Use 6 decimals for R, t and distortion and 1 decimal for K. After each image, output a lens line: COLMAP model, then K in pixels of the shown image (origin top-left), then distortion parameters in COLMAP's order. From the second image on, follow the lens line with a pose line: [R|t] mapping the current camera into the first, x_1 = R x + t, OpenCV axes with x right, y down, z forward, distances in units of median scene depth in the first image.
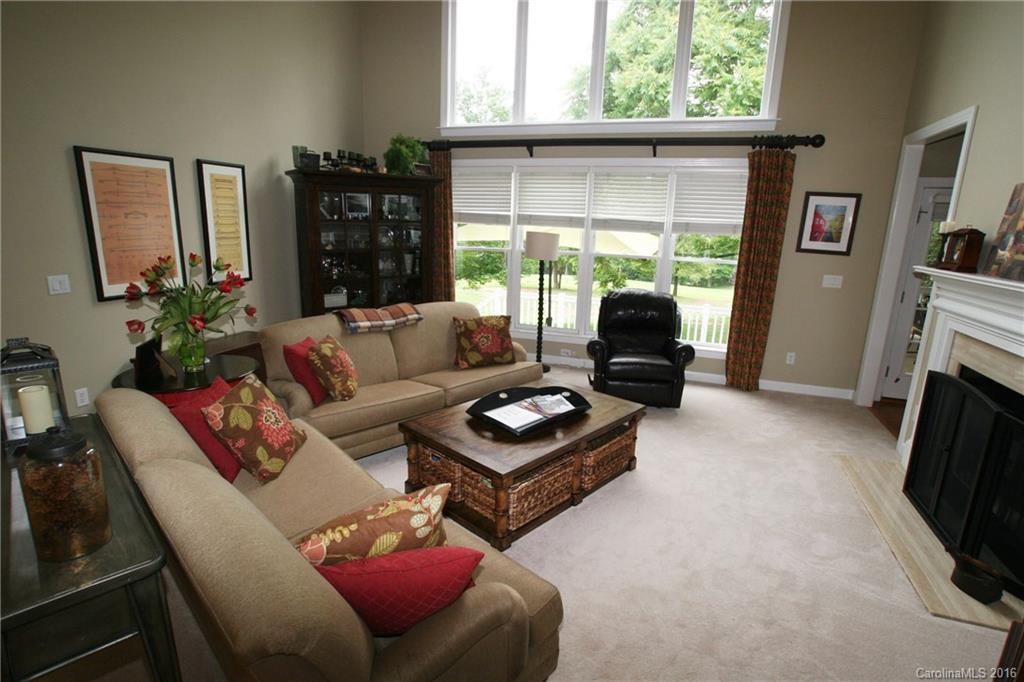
lens RADIAL K [[513.7, 0, 509.8], [0, 513.7, 336.8], [0, 0, 1]] dist [-0.047995, 0.012115]
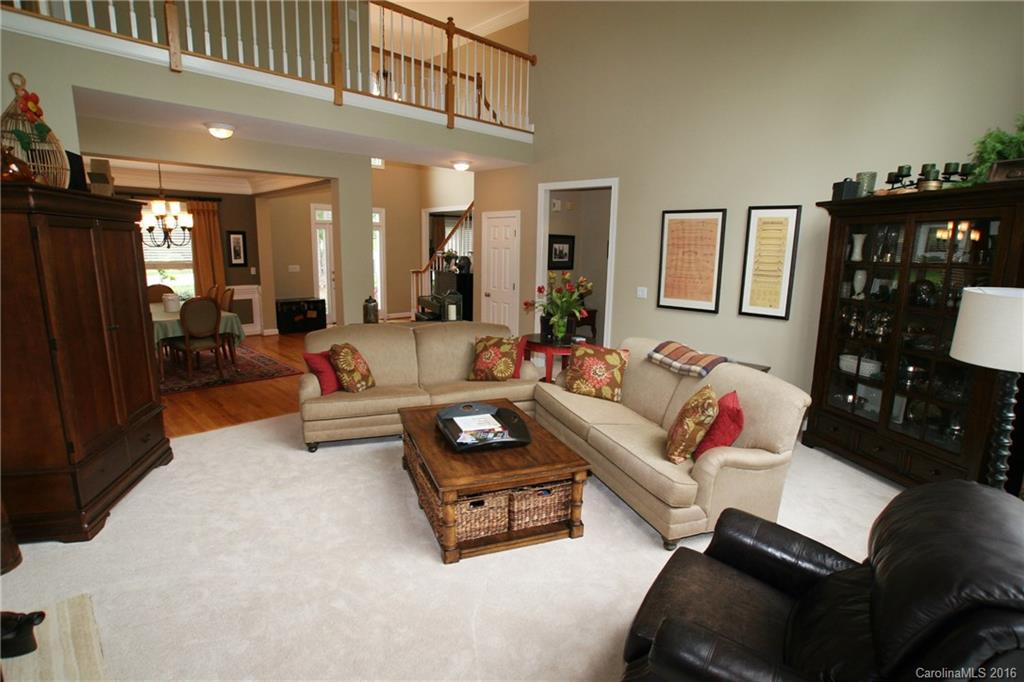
lens RADIAL K [[513.7, 0, 508.7], [0, 513.7, 338.5], [0, 0, 1]] dist [-0.047995, 0.012115]
pose [[-0.432632, 0.128672, -0.892341, 0.578251], [-0.228204, 0.941903, 0.246458, -0.185994], [0.872211, 0.310262, -0.378134, 0.858674]]
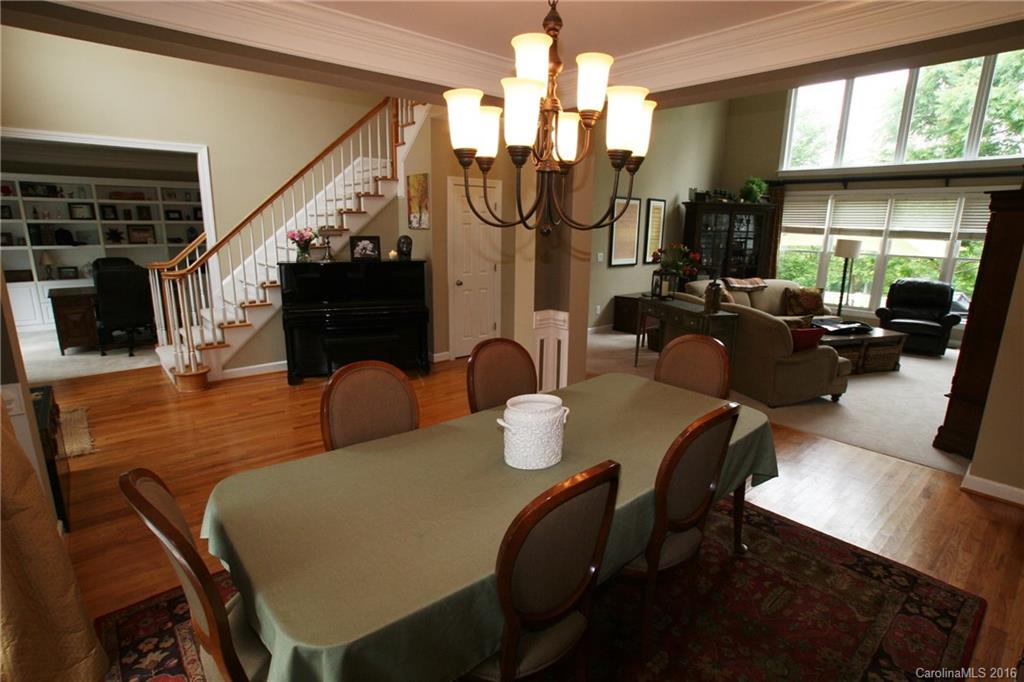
lens RADIAL K [[513.7, 0, 507.8], [0, 513.7, 339.3], [0, 0, 1]] dist [-0.047995, 0.012115]
pose [[0.872843, 0.099279, -0.477797, -0.081296], [-0.106548, 0.994236, 0.011943, 0.184067], [0.476228, 0.040484, 0.878389, -0.799603]]
